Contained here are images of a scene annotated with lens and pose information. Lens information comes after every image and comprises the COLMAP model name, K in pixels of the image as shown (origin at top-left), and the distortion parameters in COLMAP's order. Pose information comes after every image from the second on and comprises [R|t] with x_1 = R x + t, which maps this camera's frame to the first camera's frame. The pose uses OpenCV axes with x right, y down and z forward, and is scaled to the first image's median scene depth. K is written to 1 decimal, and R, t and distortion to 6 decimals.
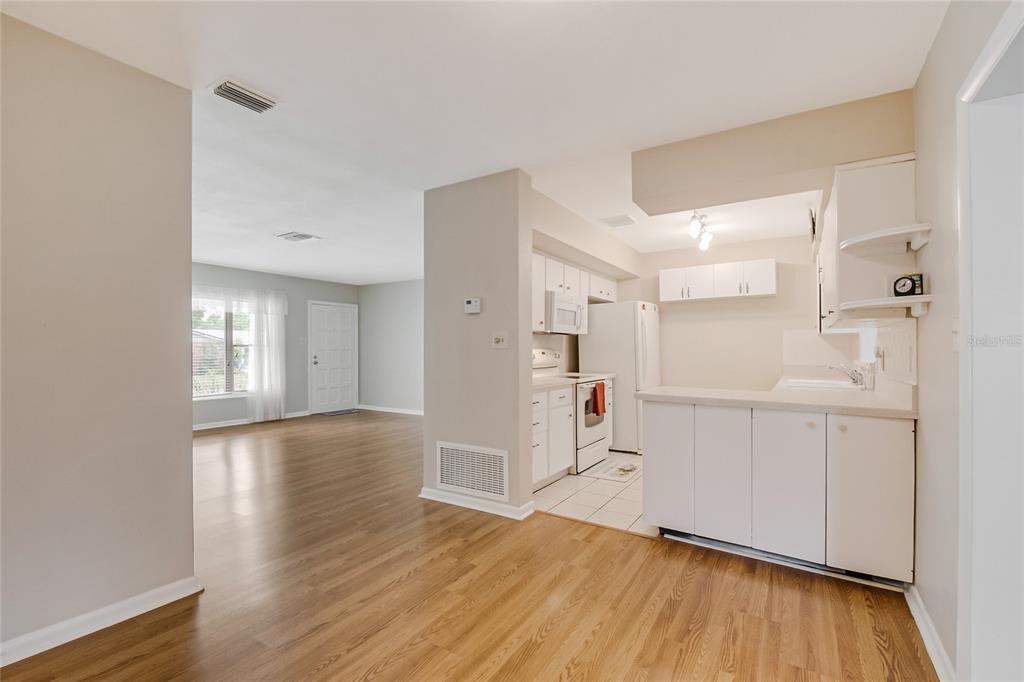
lens RADIAL K [[458.0, 0, 523.2], [0, 458.0, 345.4], [0, 0, 1]] dist [0.054967, -0.045458]
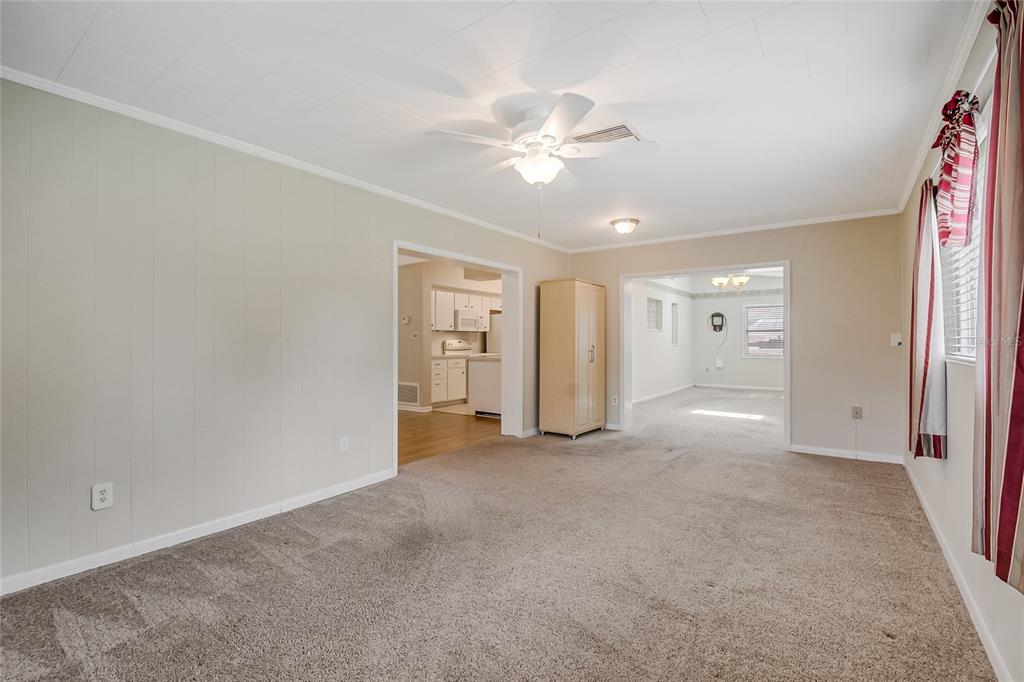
lens RADIAL K [[458.0, 0, 523.2], [0, 458.0, 345.4], [0, 0, 1]] dist [0.054967, -0.045458]
pose [[0.998167, -0.000192, -0.060518, 0.444162], [0.001357, 0.999815, 0.019205, -0.004525], [0.060503, -0.019252, 0.997982, -0.898032]]
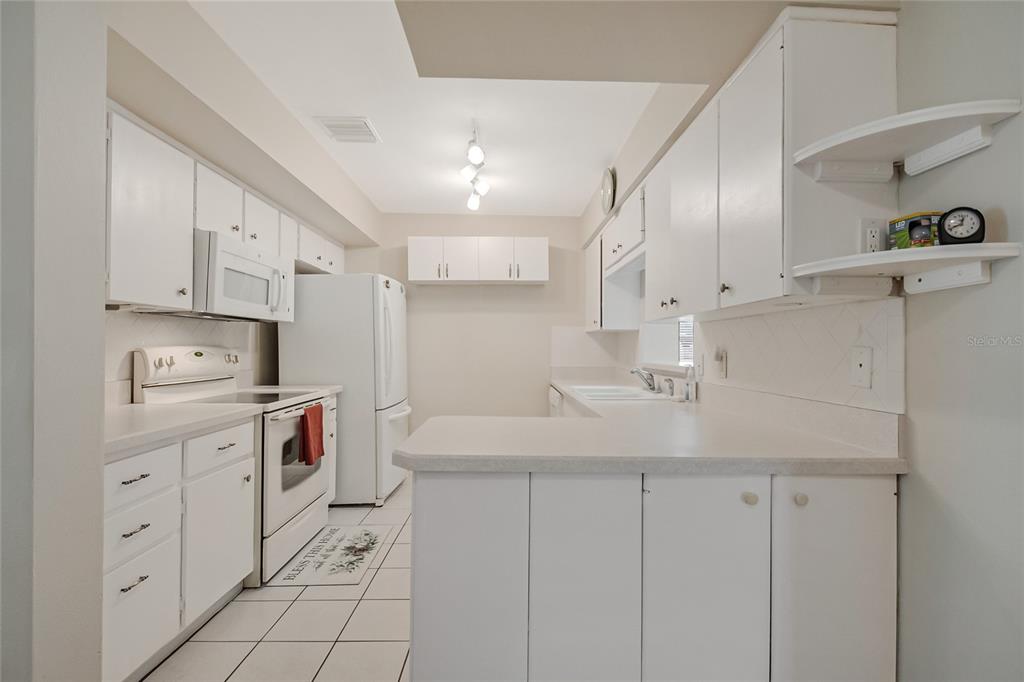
lens RADIAL K [[458.0, 0, 523.2], [0, 458.0, 345.4], [0, 0, 1]] dist [0.054967, -0.045458]
pose [[0.836942, 0.008410, 0.547227, 0.068879], [-0.010694, 0.999942, 0.000989, 0.002838], [-0.547187, -0.006680, 0.836984, 0.373061]]
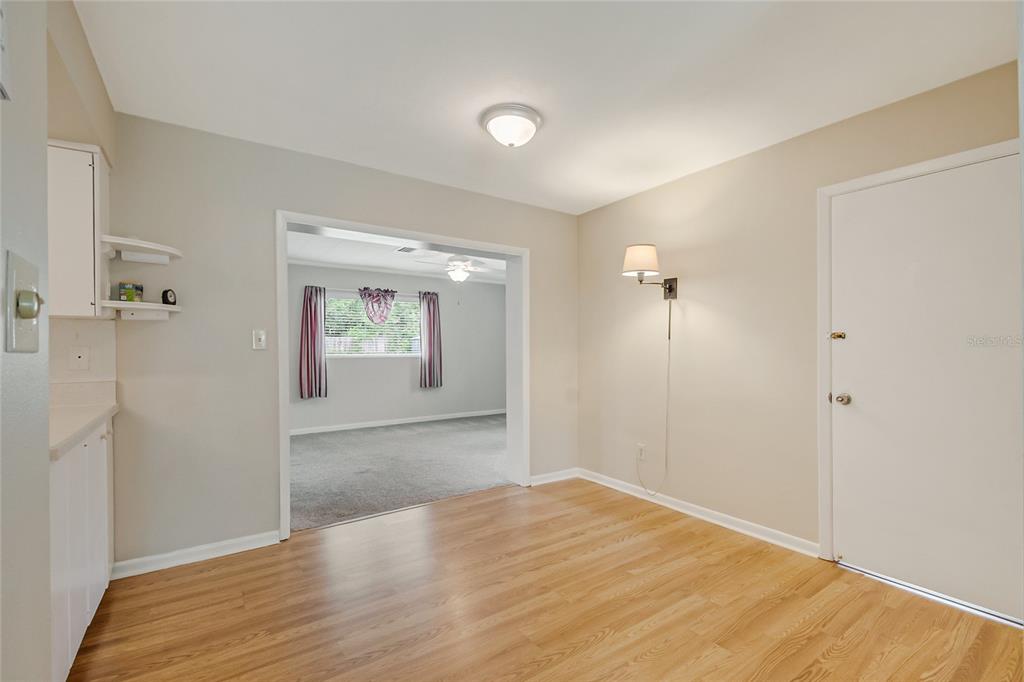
lens RADIAL K [[449.1, 0, 520.4], [0, 449.1, 344.9], [0, 0, 1]] dist [0.014073, -0.020085]
pose [[-0.916881, 0.009673, 0.399043, -0.212063], [0.004021, 0.999879, -0.014999, 0.009463], [-0.399140, -0.012148, -0.916810, 0.746976]]
